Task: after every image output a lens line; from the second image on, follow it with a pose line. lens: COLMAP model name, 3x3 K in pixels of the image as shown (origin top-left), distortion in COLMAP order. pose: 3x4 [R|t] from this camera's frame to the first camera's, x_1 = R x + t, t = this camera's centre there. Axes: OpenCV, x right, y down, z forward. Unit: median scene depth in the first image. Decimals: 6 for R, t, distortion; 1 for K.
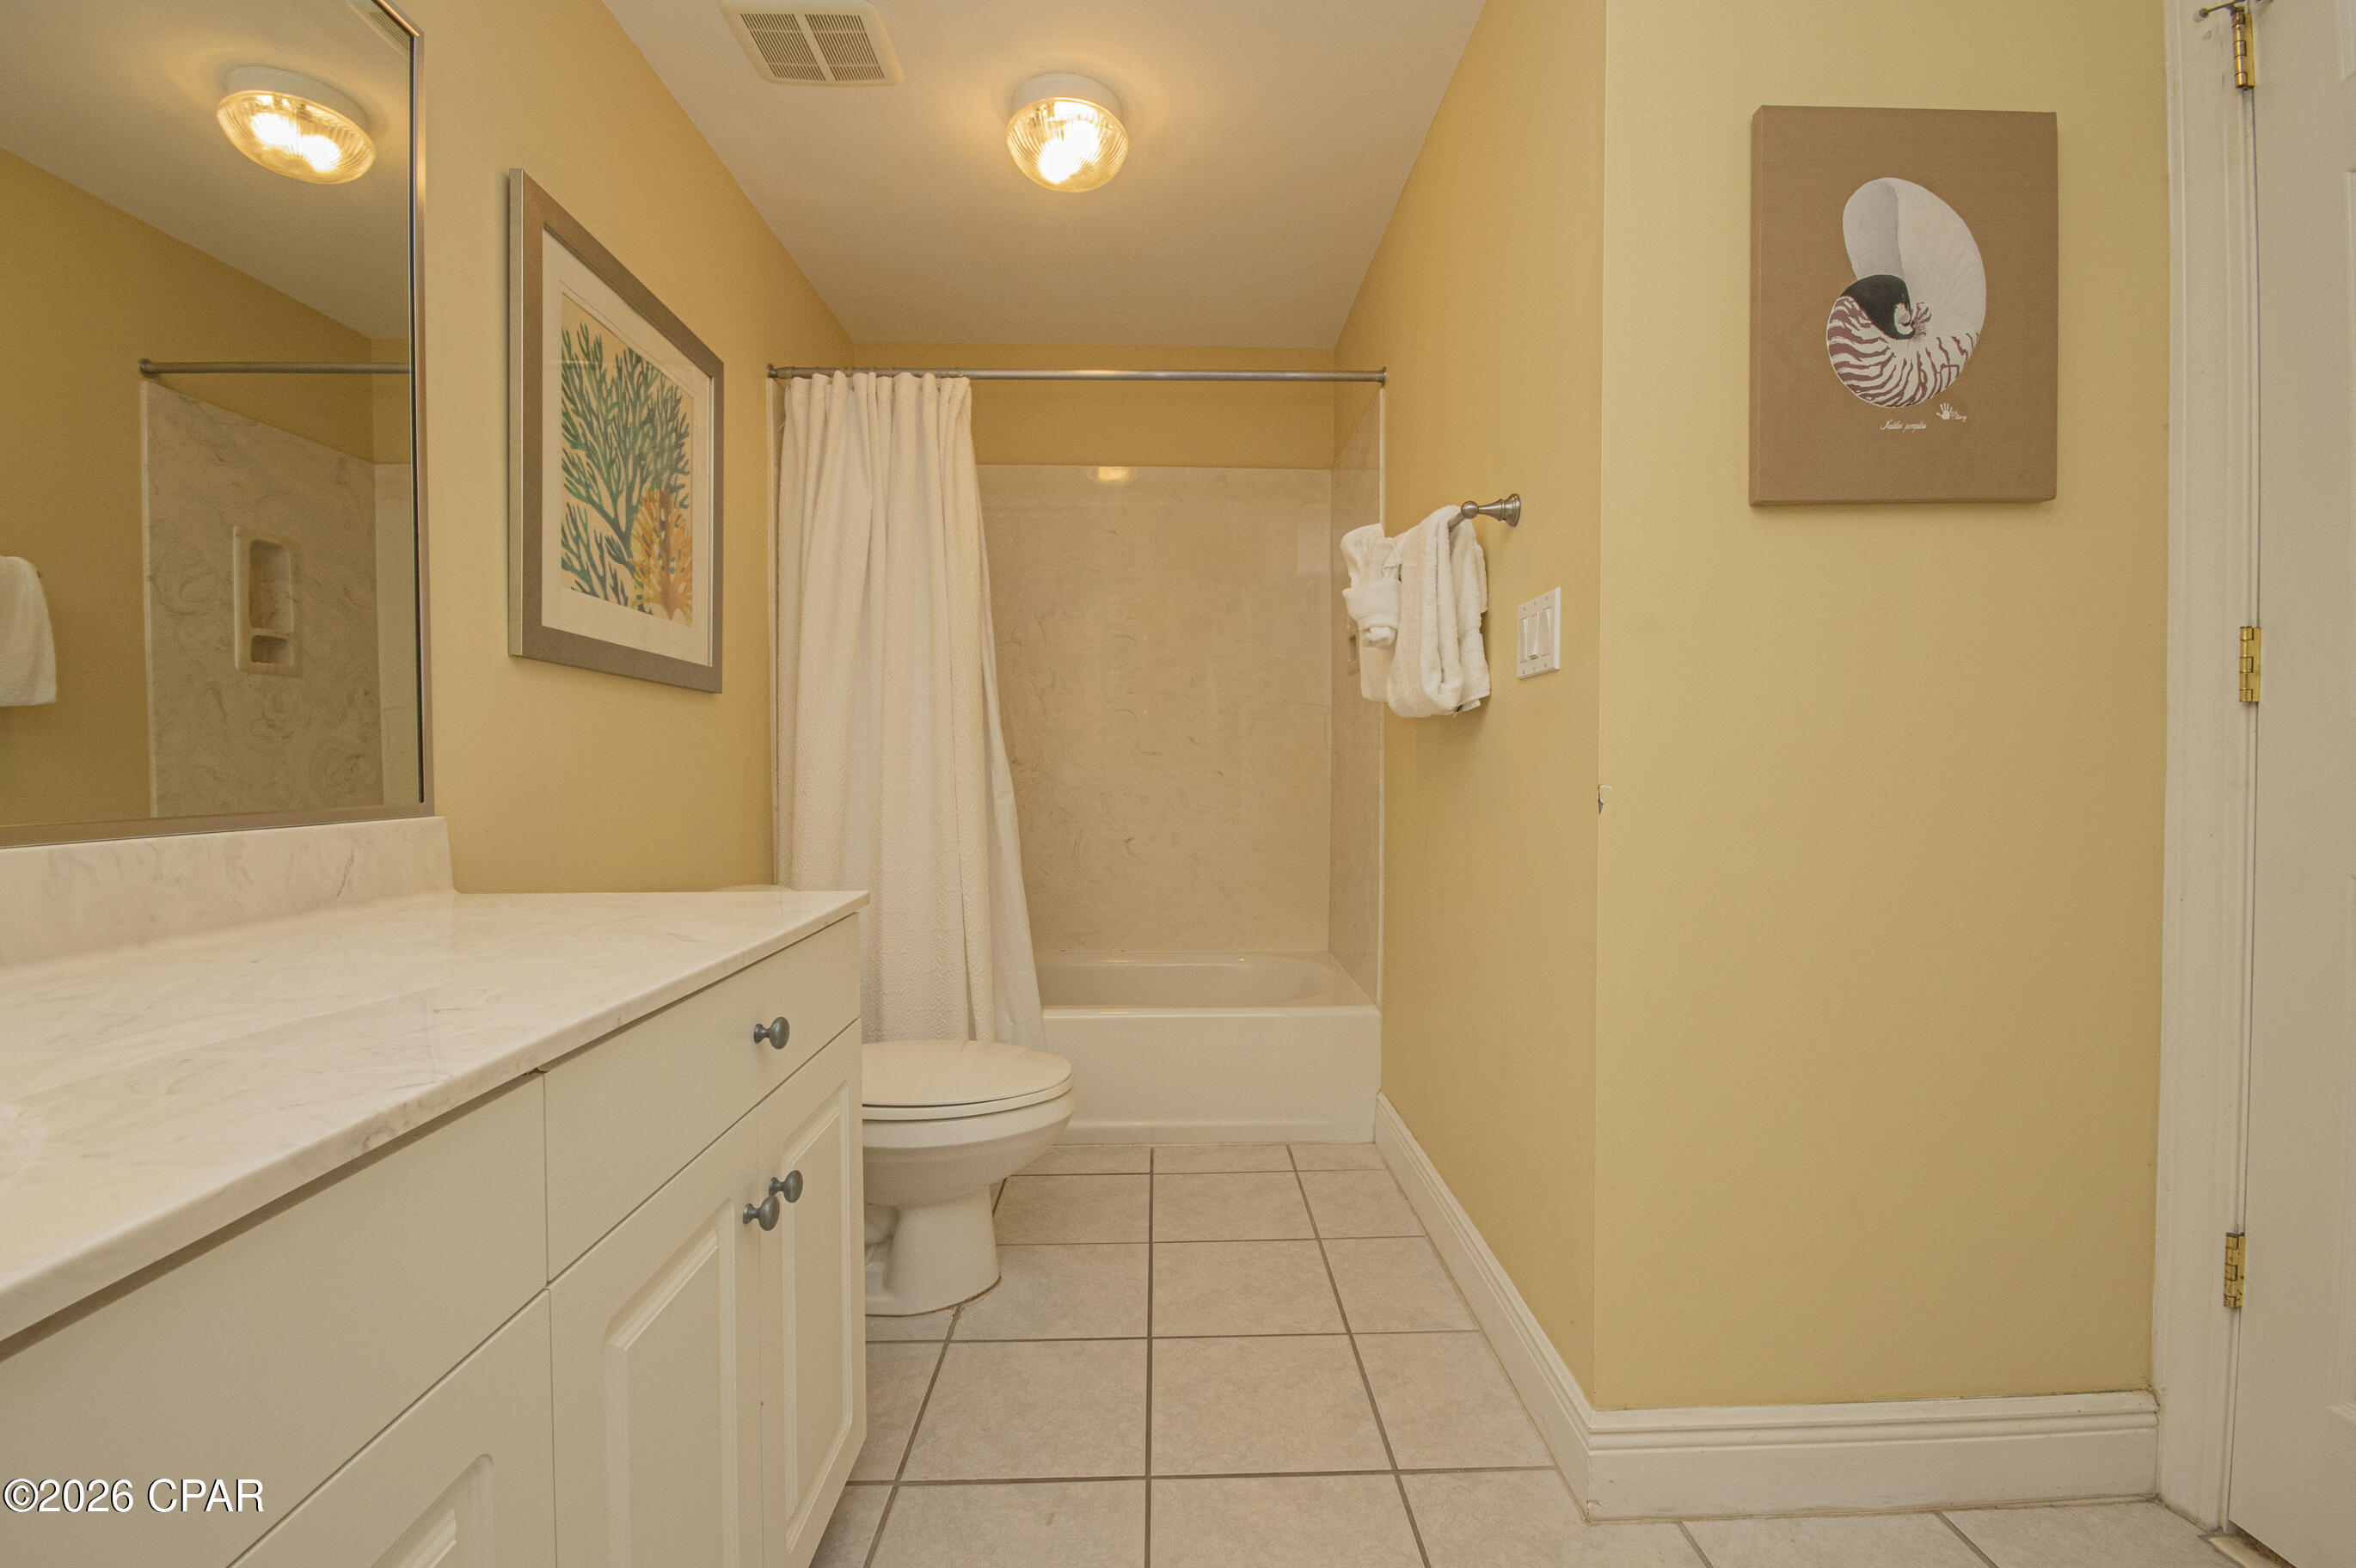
lens RADIAL K [[1042.1, 0, 1195.1], [0, 1042.1, 784.3], [0, 0, 1]] dist [0.014290, -0.012987]
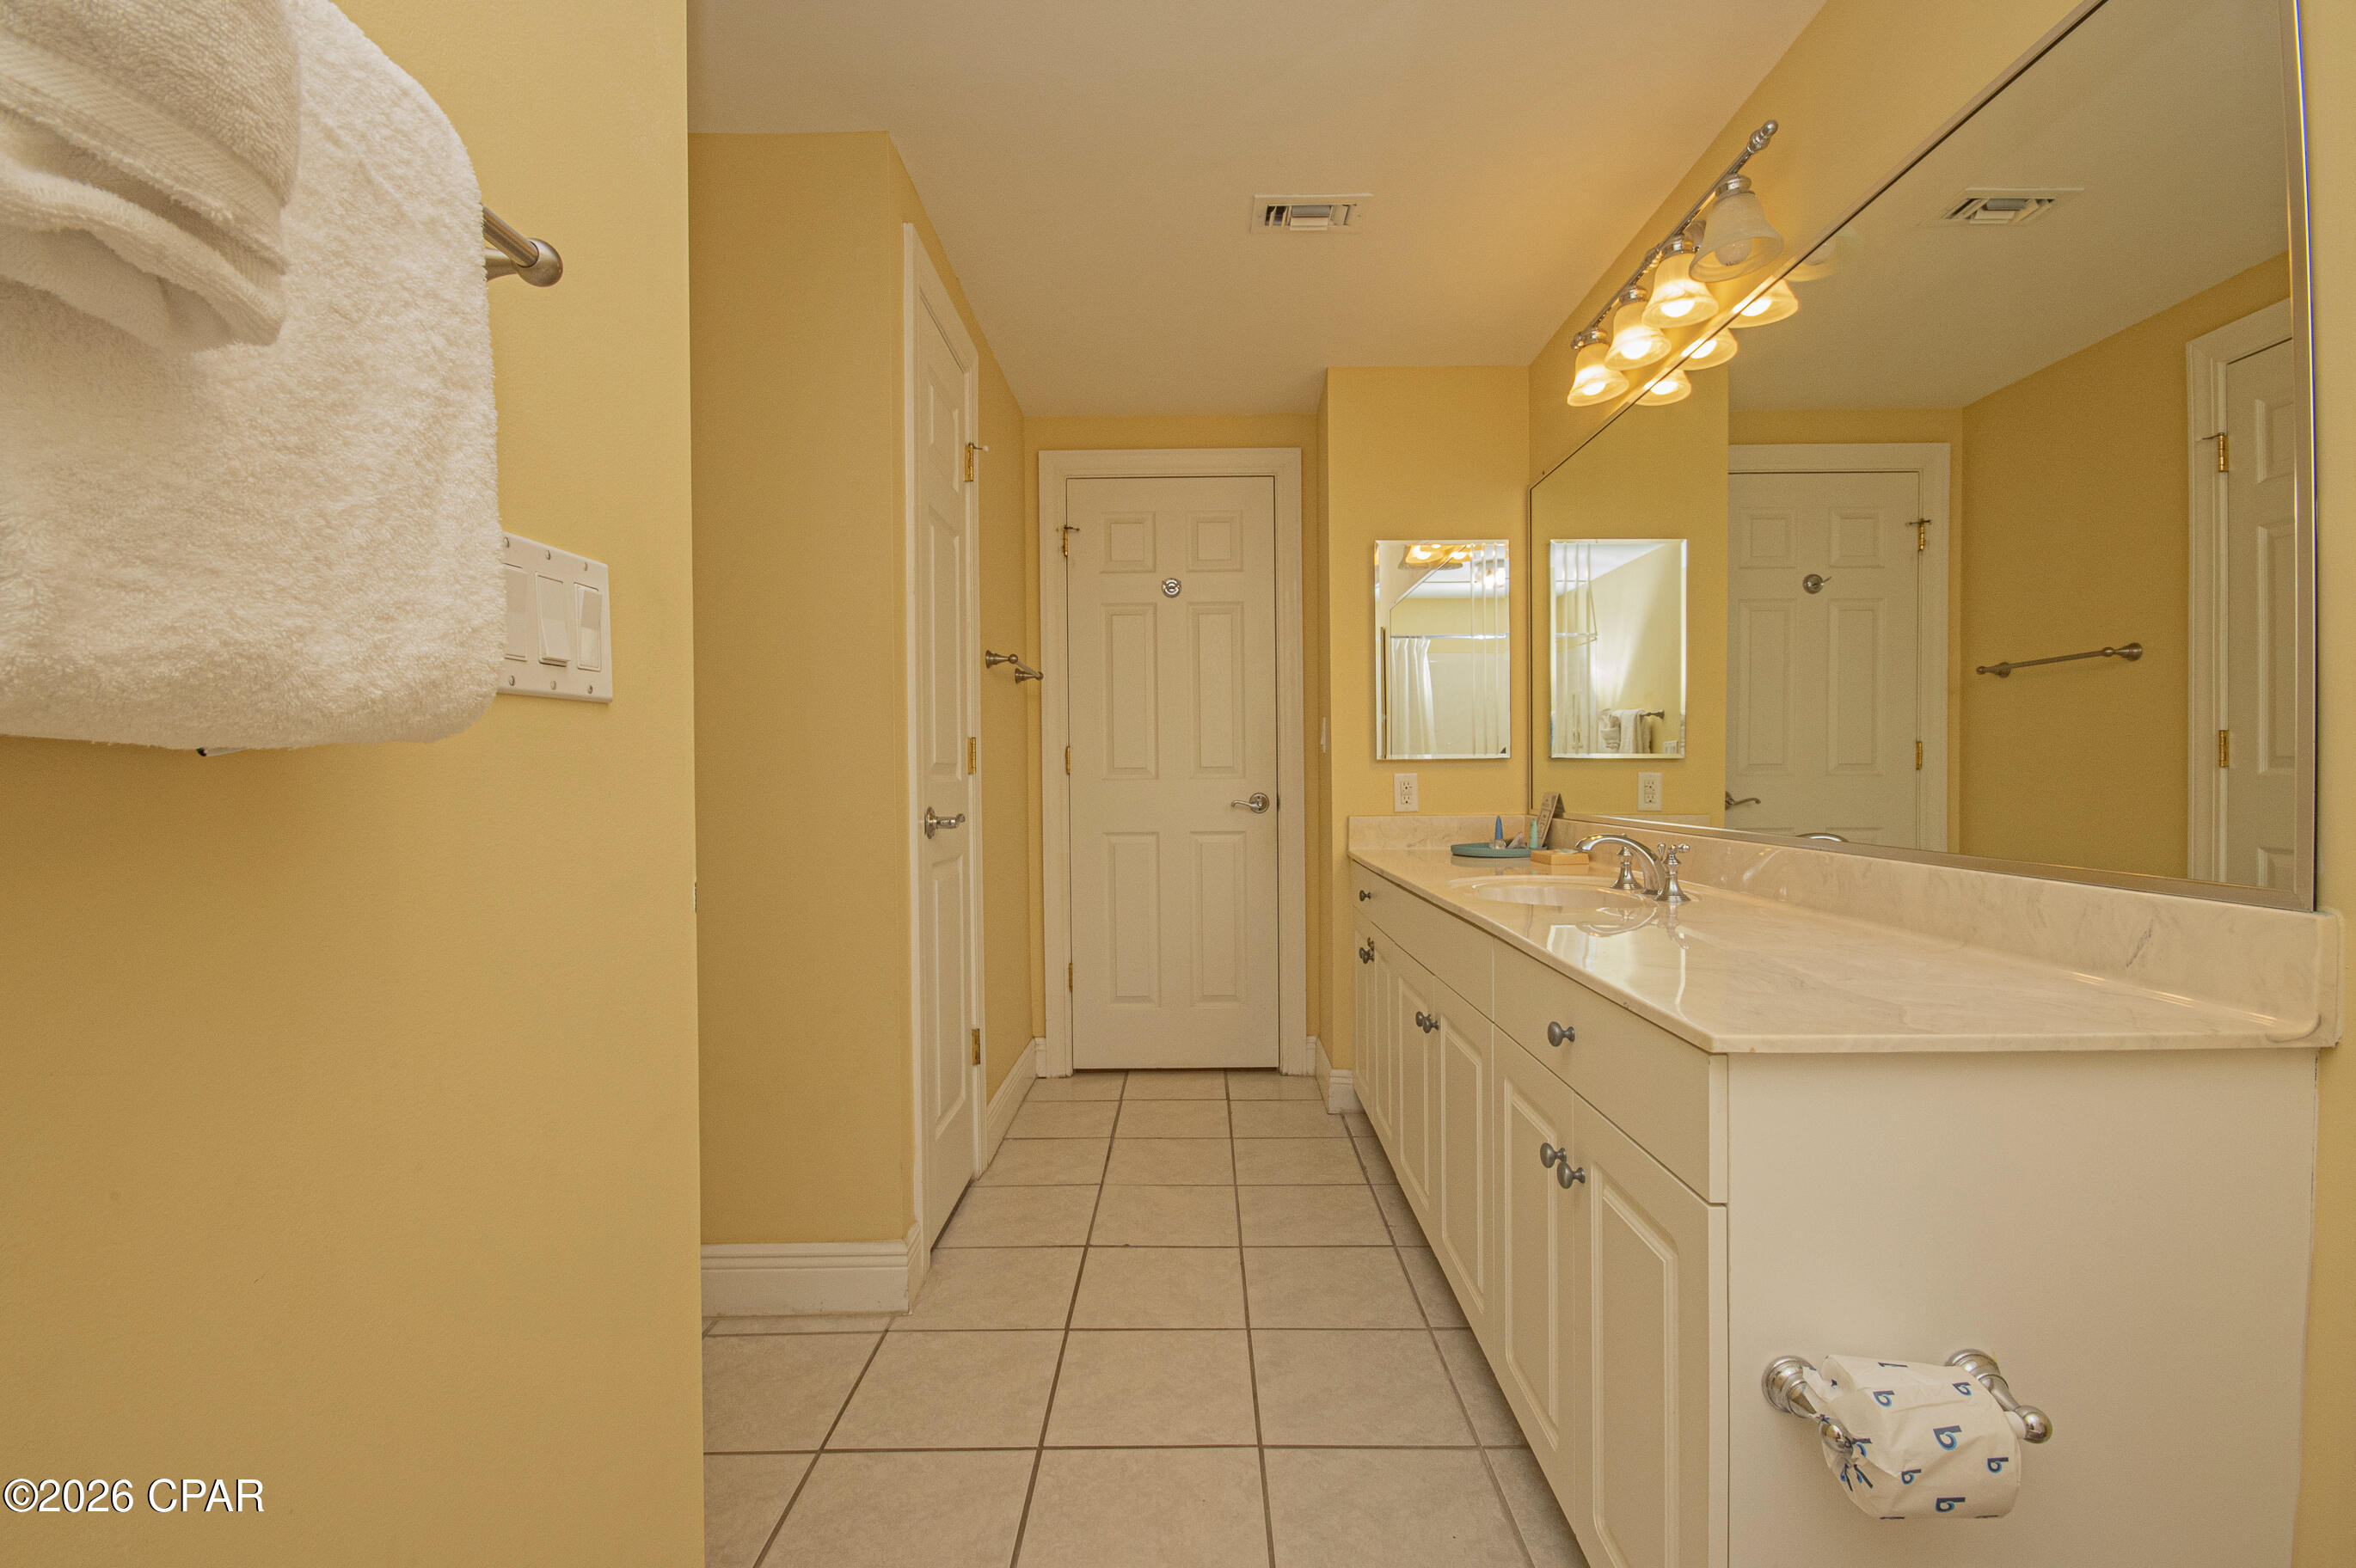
lens RADIAL K [[1042.1, 0, 1195.1], [0, 1042.1, 784.3], [0, 0, 1]] dist [0.014290, -0.012987]
pose [[-0.999210, 0.010369, 0.038352, -0.006738], [0.011599, 0.999421, 0.031983, -0.112310], [-0.037998, 0.032402, -0.998752, 2.228402]]
